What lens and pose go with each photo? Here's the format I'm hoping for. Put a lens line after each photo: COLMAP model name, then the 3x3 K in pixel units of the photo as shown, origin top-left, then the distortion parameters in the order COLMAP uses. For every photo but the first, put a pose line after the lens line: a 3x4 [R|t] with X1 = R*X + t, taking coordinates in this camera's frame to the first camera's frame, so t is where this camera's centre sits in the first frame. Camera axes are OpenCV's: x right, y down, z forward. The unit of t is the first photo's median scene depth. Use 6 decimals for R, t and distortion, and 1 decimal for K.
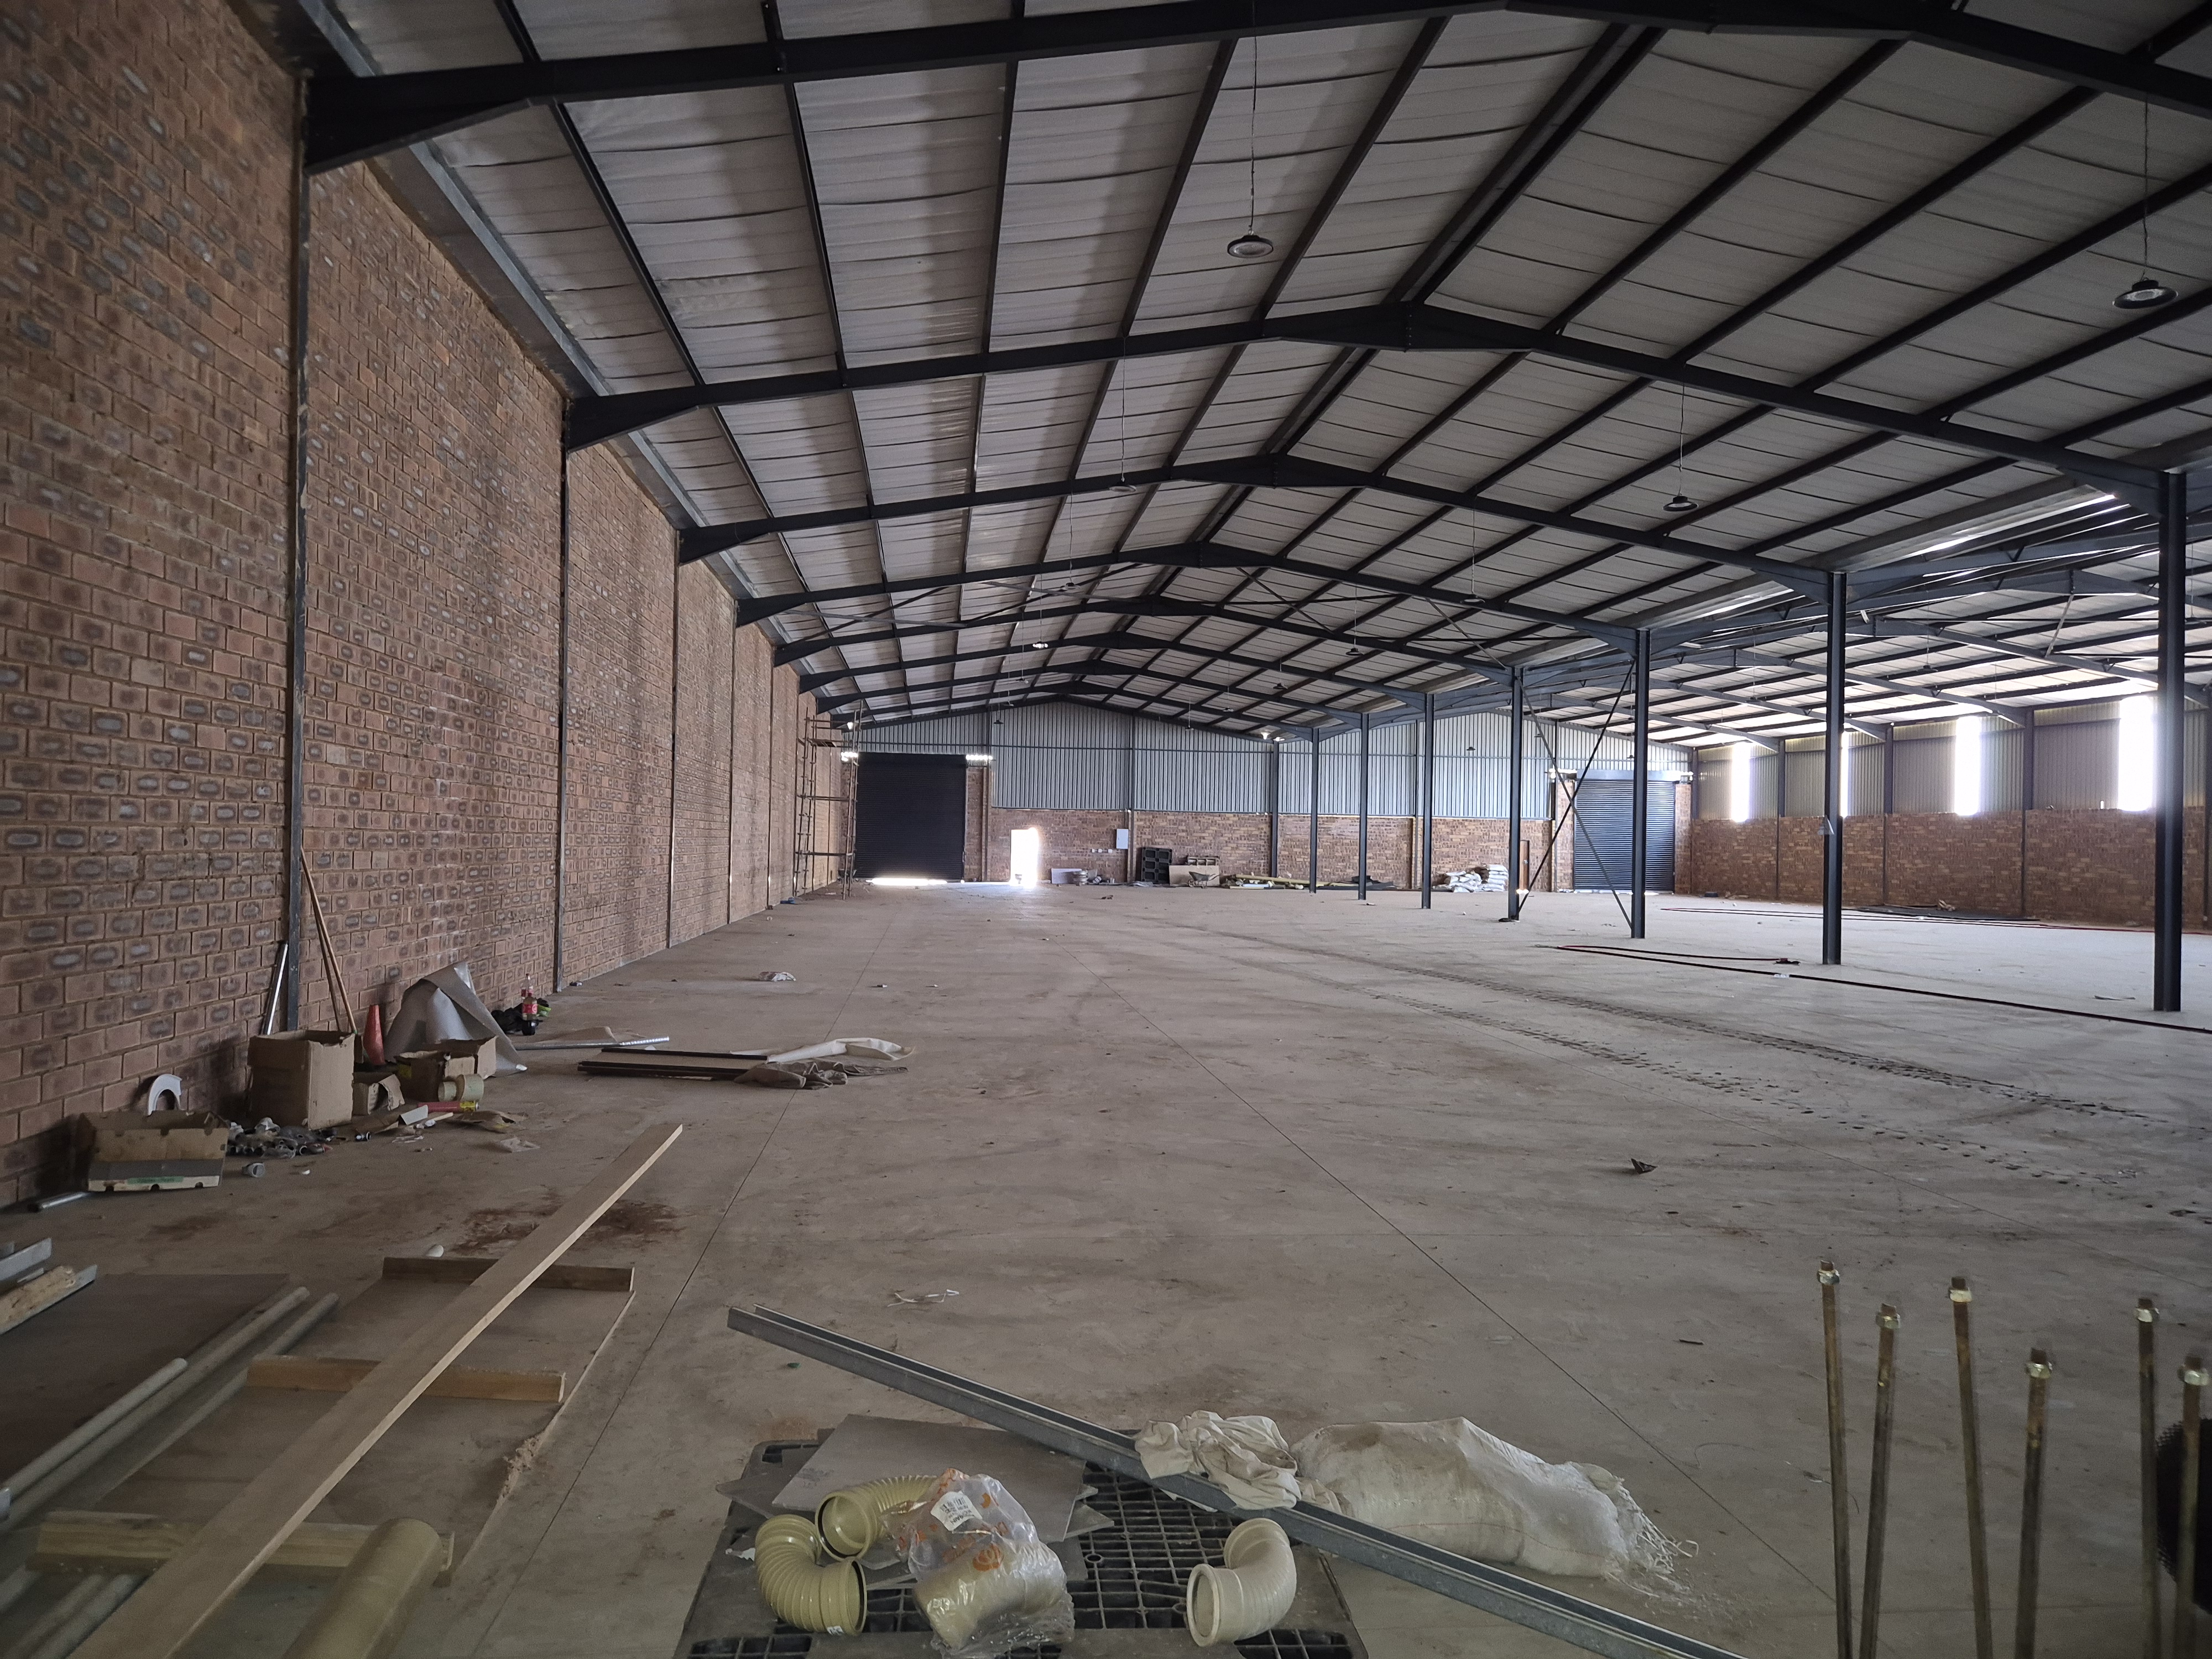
lens RADIAL K [[1499.1, 0, 1097.0], [0, 1499.1, 834.5], [0, 0, 1]] dist [0.088325, -0.078230]
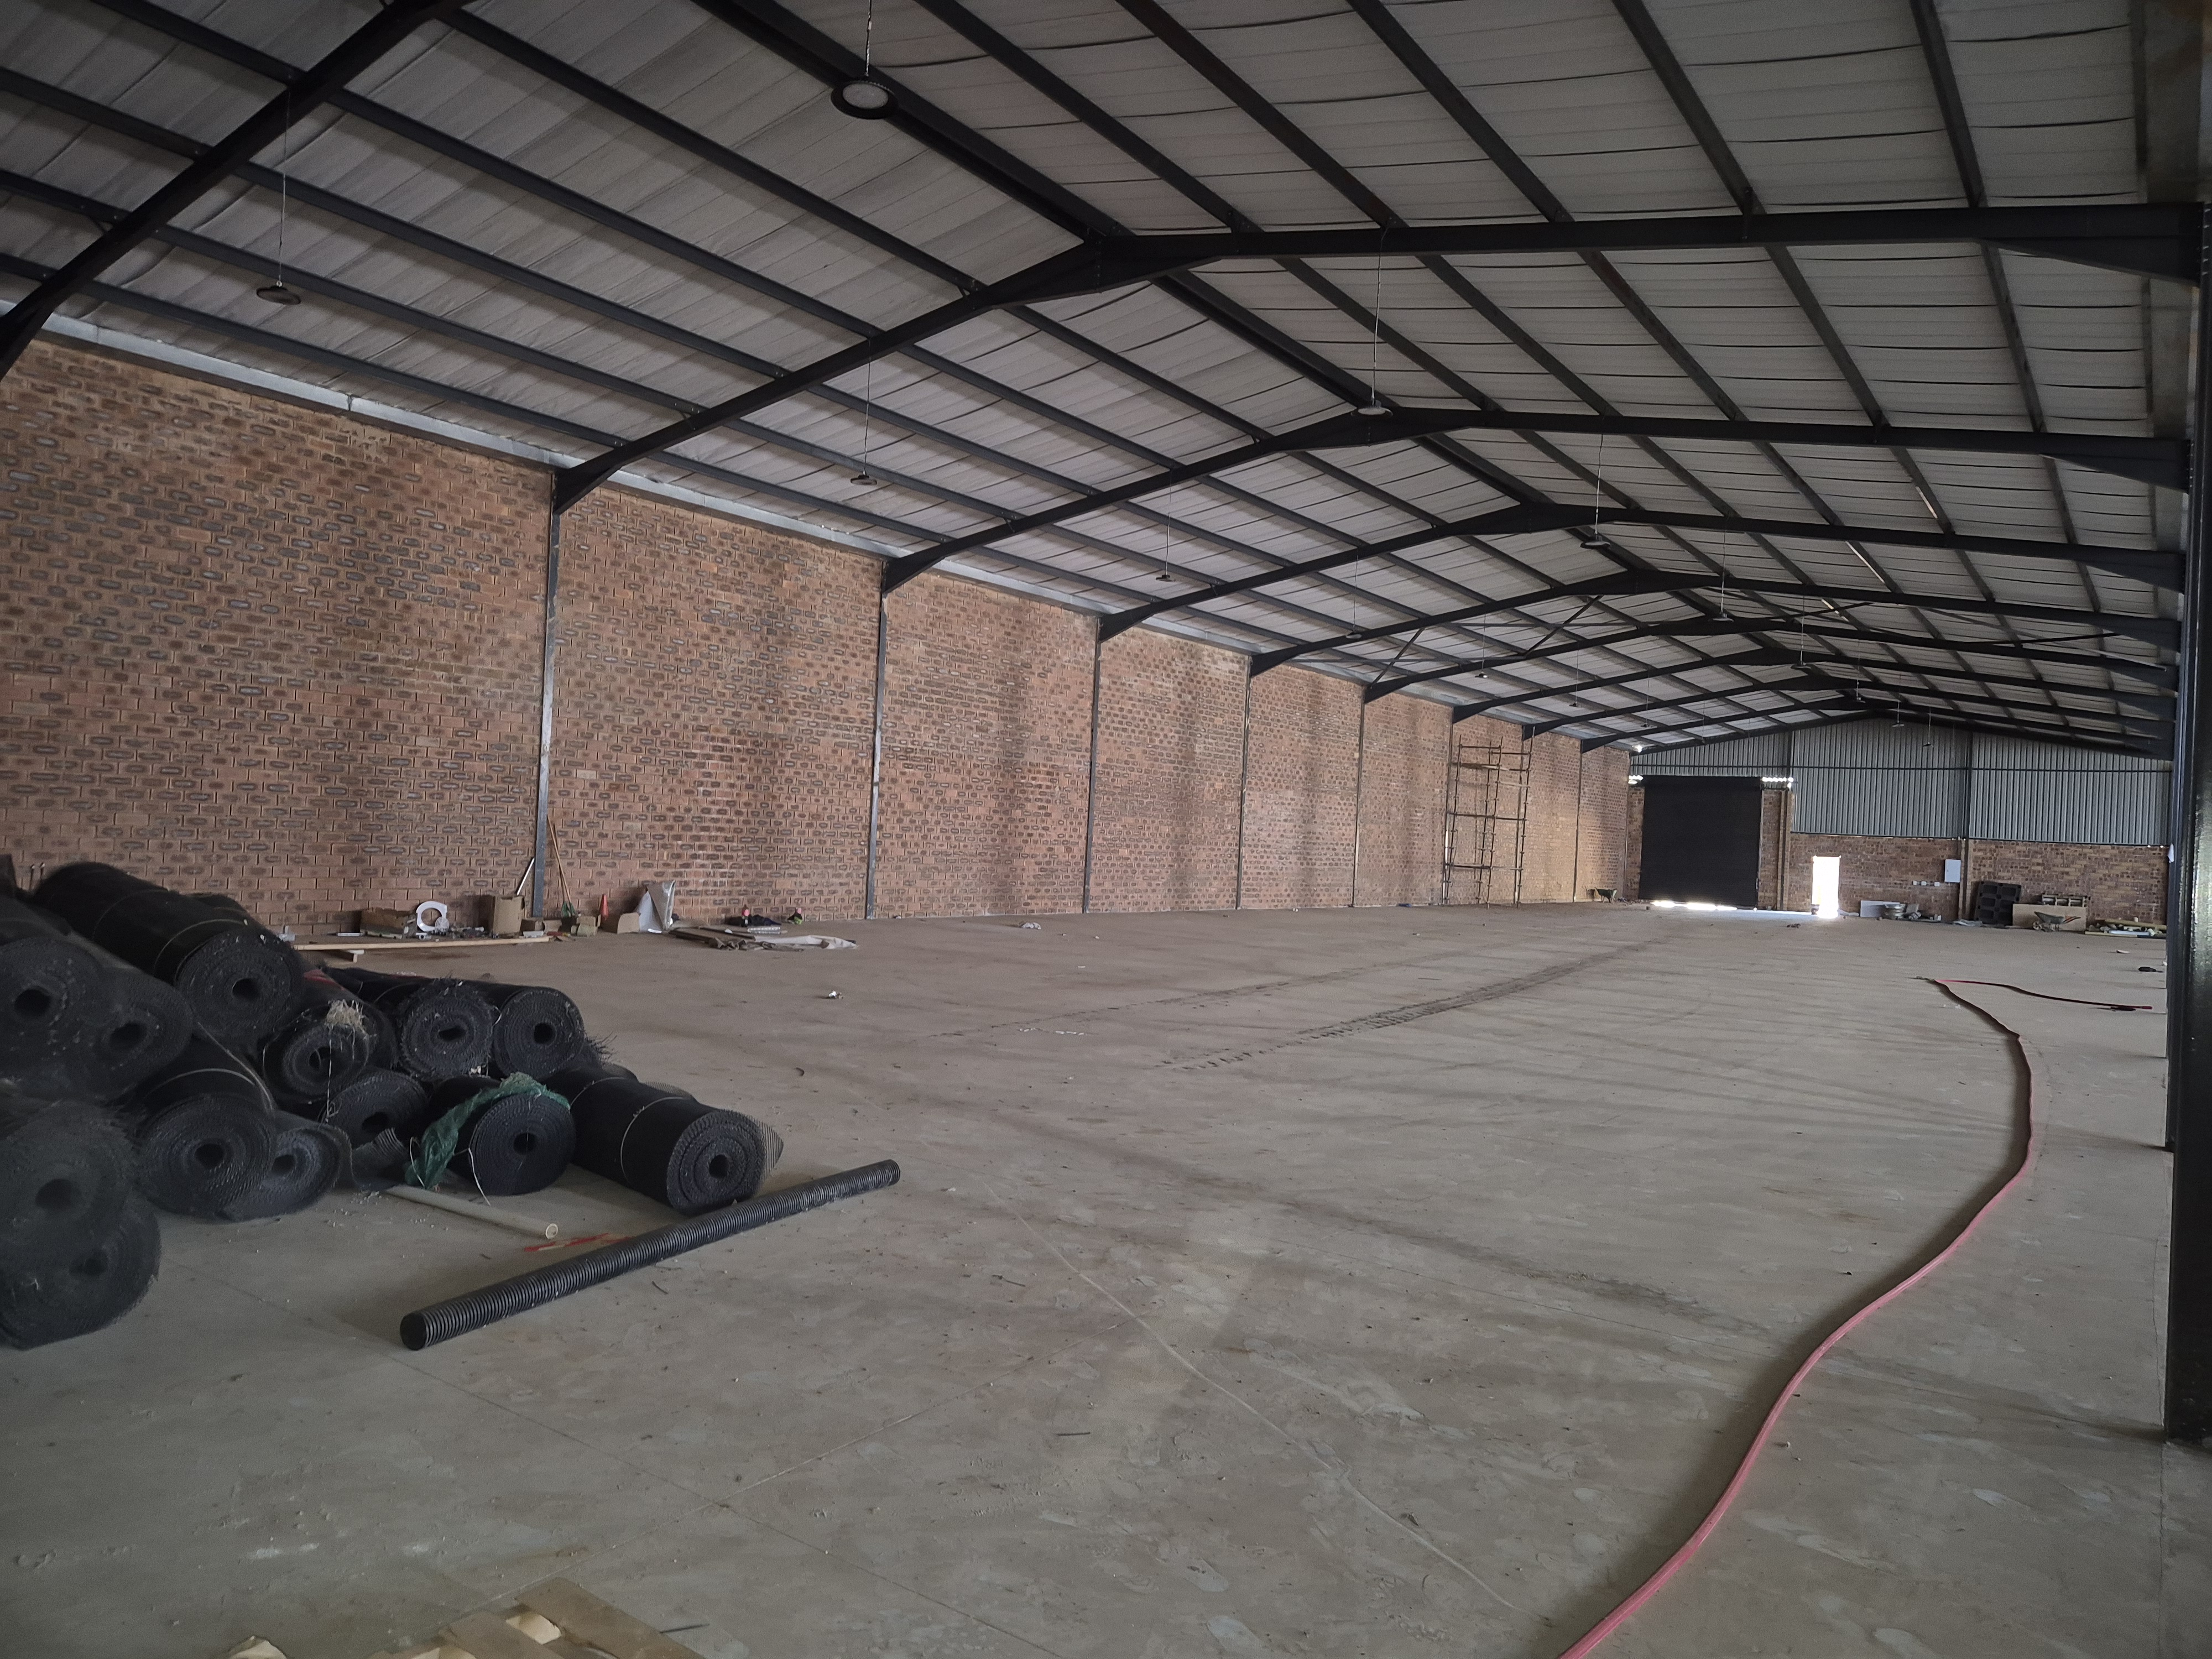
lens RADIAL K [[1499.1, 0, 1090.2], [0, 1499.1, 815.6], [0, 0, 1]] dist [0.088325, -0.078230]
pose [[0.762669, 0.012441, -0.646669, 1.224063], [-0.031992, 0.999317, -0.018505, 0.018982], [0.645997, 0.034801, 0.762546, -0.136521]]
